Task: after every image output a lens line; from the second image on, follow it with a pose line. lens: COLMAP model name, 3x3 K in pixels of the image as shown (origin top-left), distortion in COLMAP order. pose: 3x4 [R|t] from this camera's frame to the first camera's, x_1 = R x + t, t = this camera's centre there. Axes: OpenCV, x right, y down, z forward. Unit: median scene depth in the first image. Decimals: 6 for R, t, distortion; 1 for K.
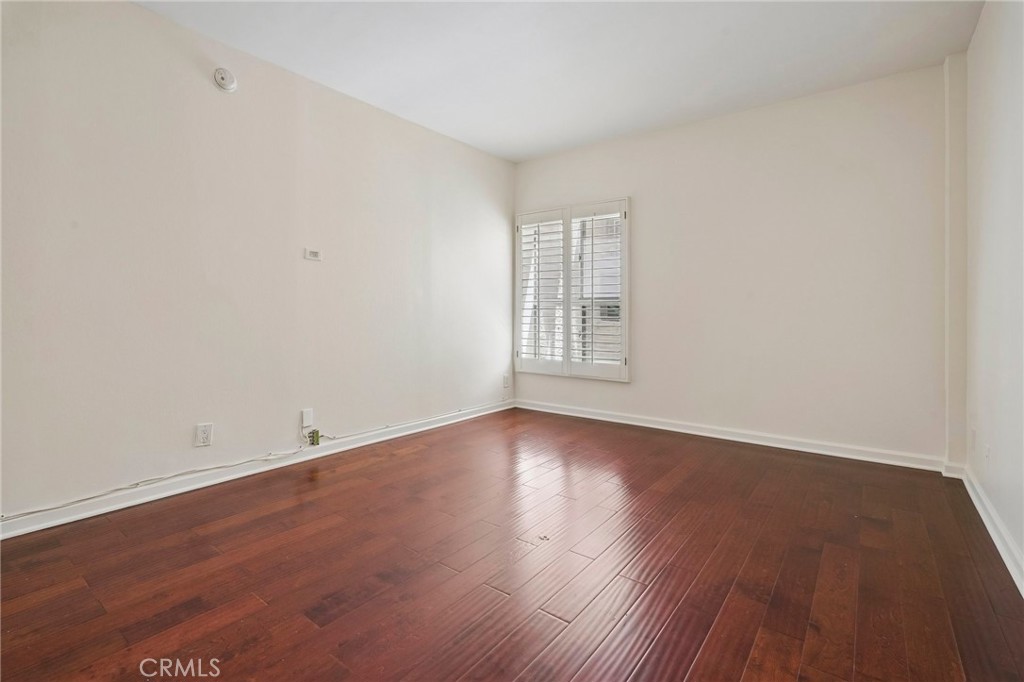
lens RADIAL K [[472.2, 0, 511.9], [0, 472.2, 309.7], [0, 0, 1]] dist [-0.001675, 0.000097]
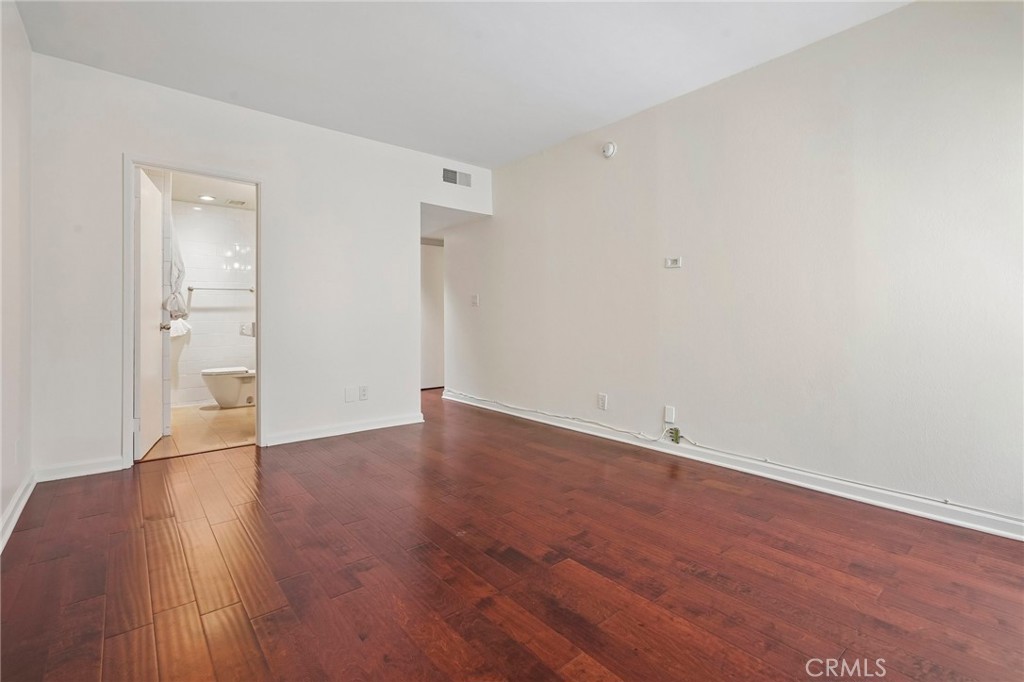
lens RADIAL K [[462.7, 0, 511.6], [0, 462.7, 318.0], [0, 0, 1]] dist [-0.002898, 0.000700]
pose [[-0.216430, -0.003817, -0.976291, 0.608282], [0.004957, 0.999975, -0.005008, 0.010459], [0.976286, -0.005923, -0.216406, 0.784692]]
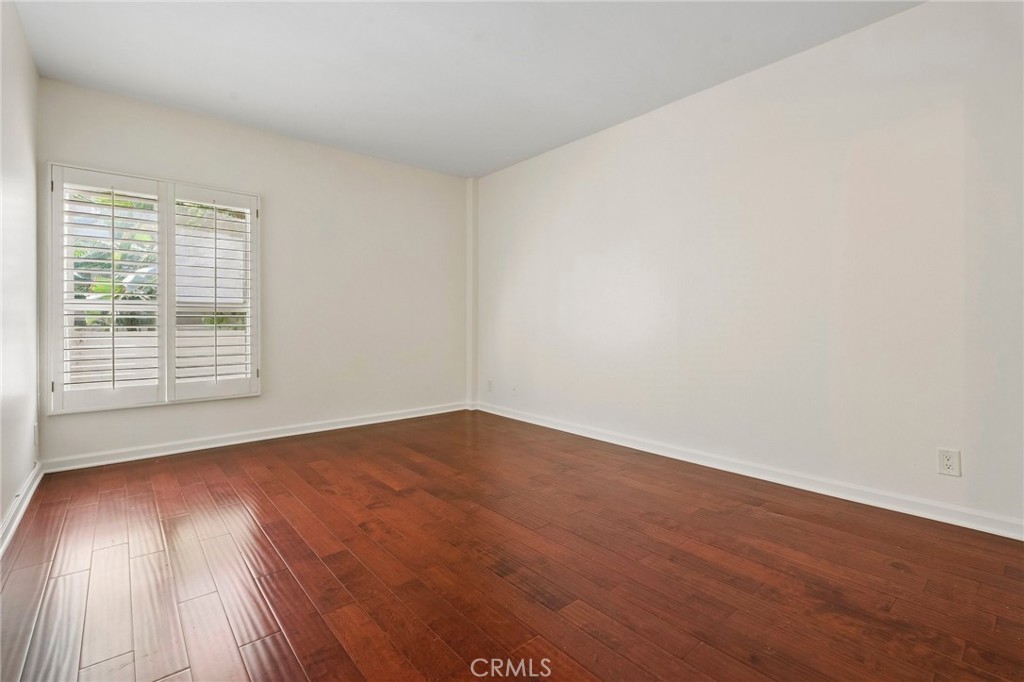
lens RADIAL K [[462.7, 0, 511.6], [0, 462.7, 318.0], [0, 0, 1]] dist [-0.002898, 0.000700]
pose [[0.207843, 0.001863, 0.978160, -0.636125], [-0.002363, 0.999996, -0.001403, 0.003009], [-0.978159, -0.002020, 0.207846, 0.390142]]
